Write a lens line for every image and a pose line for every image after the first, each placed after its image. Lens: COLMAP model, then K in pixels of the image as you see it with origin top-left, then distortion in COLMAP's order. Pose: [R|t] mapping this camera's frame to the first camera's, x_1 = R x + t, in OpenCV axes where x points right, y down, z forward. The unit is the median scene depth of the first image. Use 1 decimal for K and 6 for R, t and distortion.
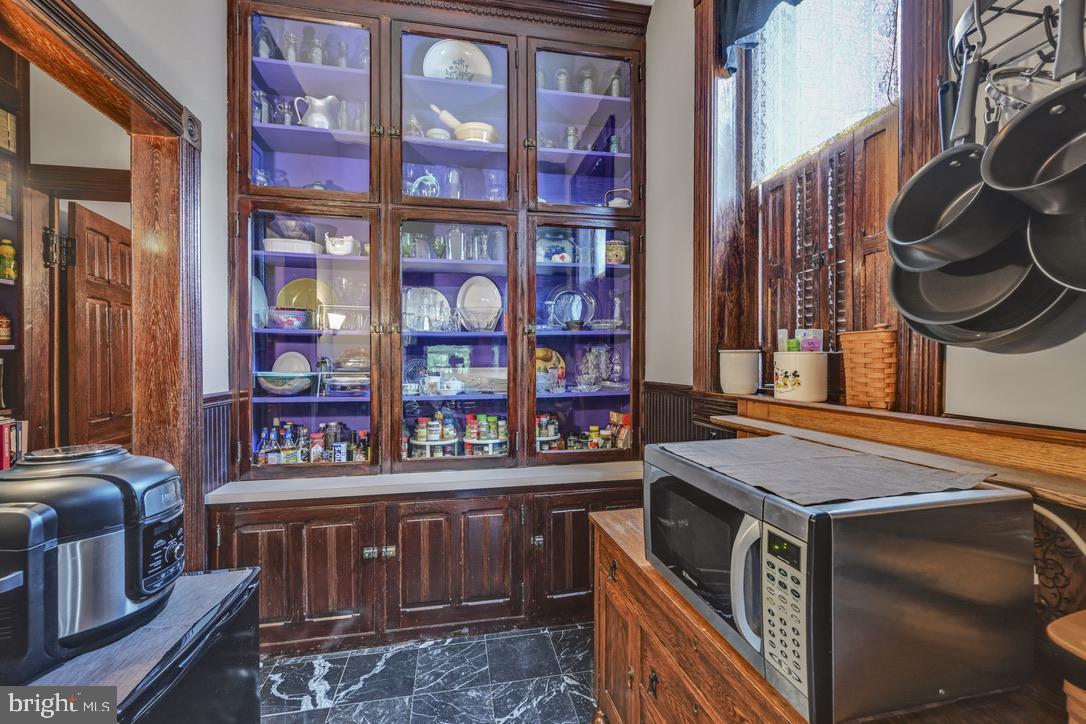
lens RADIAL K [[464.6, 0, 544.1], [0, 464.6, 362.8], [0, 0, 1]] dist [0.003432, -0.000248]
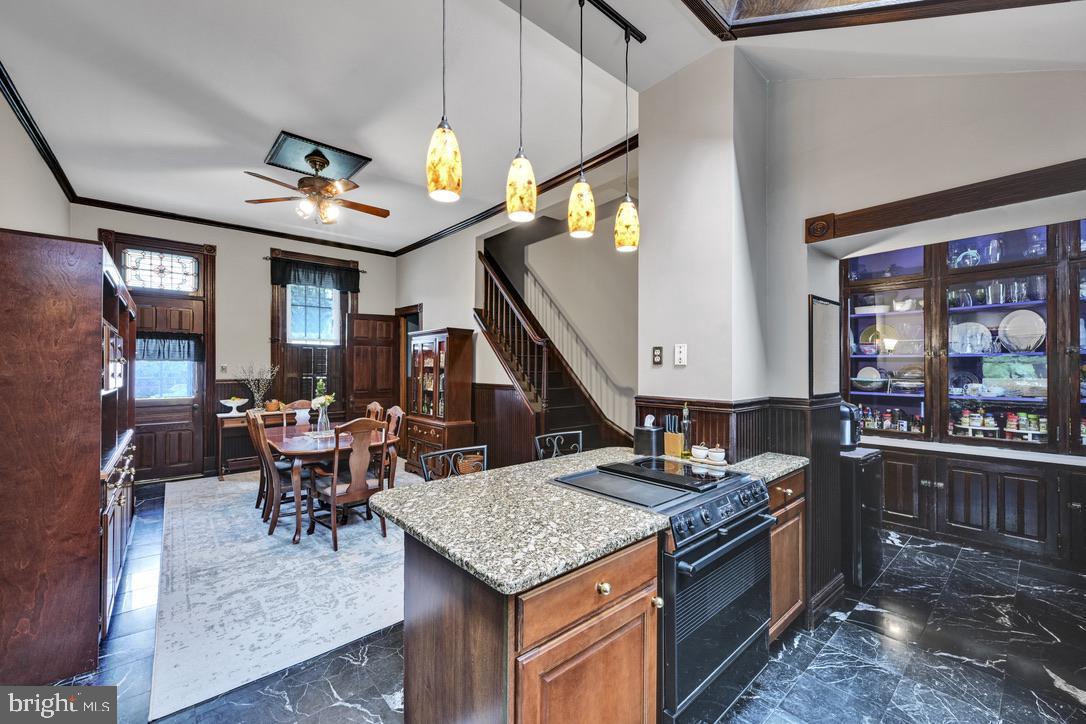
lens RADIAL K [[464.6, 0, 544.5], [0, 464.6, 363.8], [0, 0, 1]] dist [0.003432, -0.000248]
pose [[0.526709, -0.004091, -0.850036, 0.312235], [-0.005175, 0.999954, -0.008018, -0.015400], [0.850030, 0.008622, 0.526663, -0.986892]]
